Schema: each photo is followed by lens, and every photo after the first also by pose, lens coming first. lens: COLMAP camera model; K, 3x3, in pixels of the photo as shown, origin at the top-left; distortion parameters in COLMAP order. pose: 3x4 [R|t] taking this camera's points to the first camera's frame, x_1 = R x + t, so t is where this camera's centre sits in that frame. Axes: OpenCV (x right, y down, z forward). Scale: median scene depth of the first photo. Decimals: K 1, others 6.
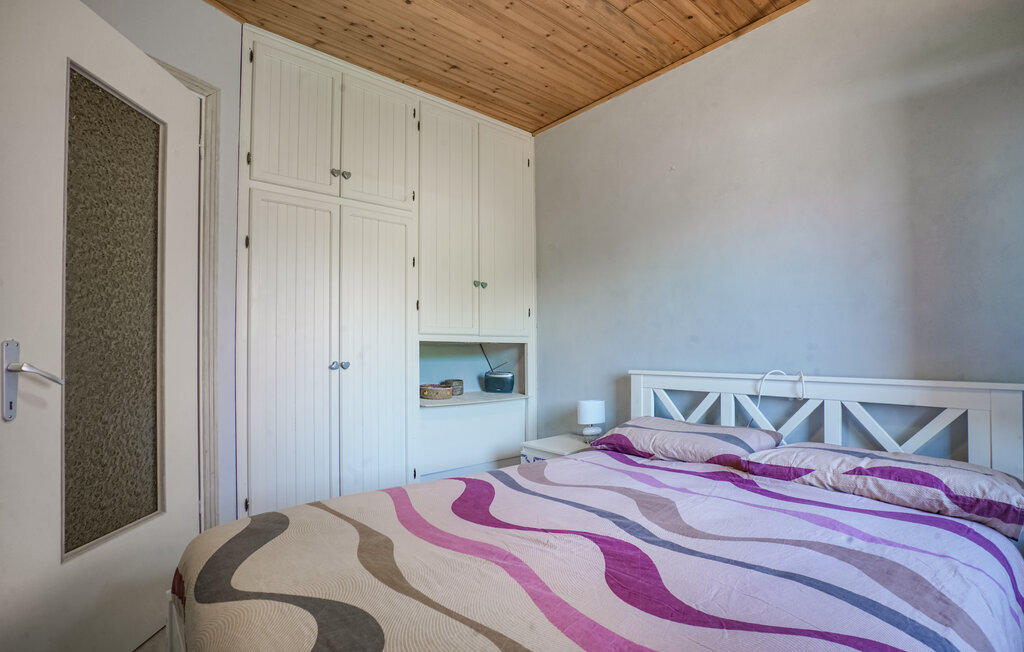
lens RADIAL K [[462.1, 0, 499.0], [0, 462.1, 320.3], [0, 0, 1]] dist [-0.033833, 0.015772]
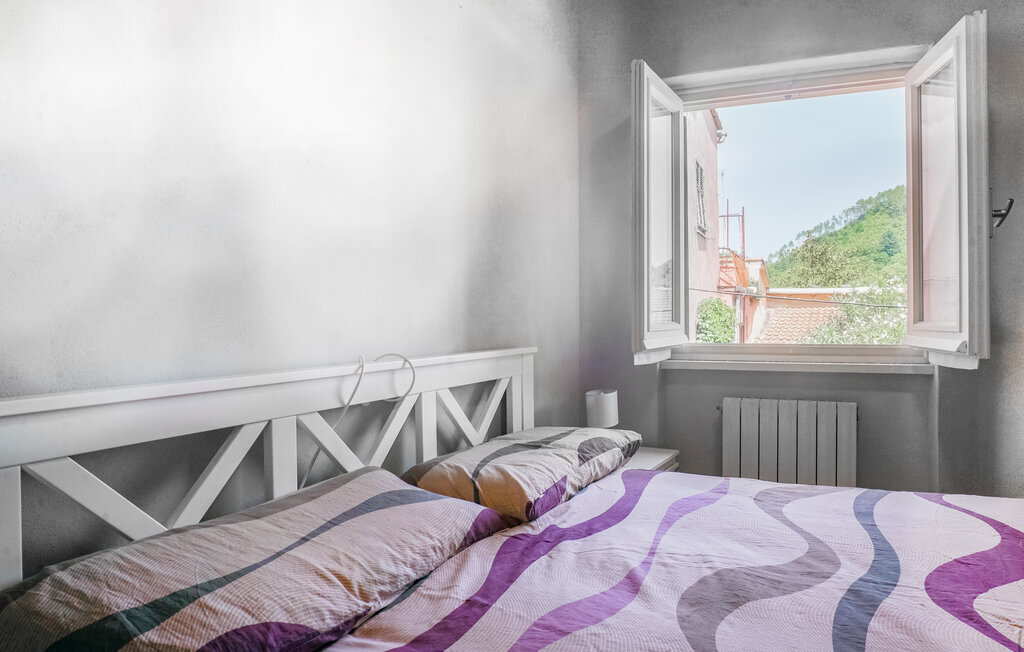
lens RADIAL K [[720.7, 0, 512.0], [0, 720.7, 326.0], [0, 0, 1]] dist [-0.002456, -0.000705]
pose [[-0.526741, 0.019087, 0.849812, -0.203477], [-0.030575, 0.998675, -0.041382, 0.114194], [-0.849476, -0.047780, -0.525459, 1.377935]]
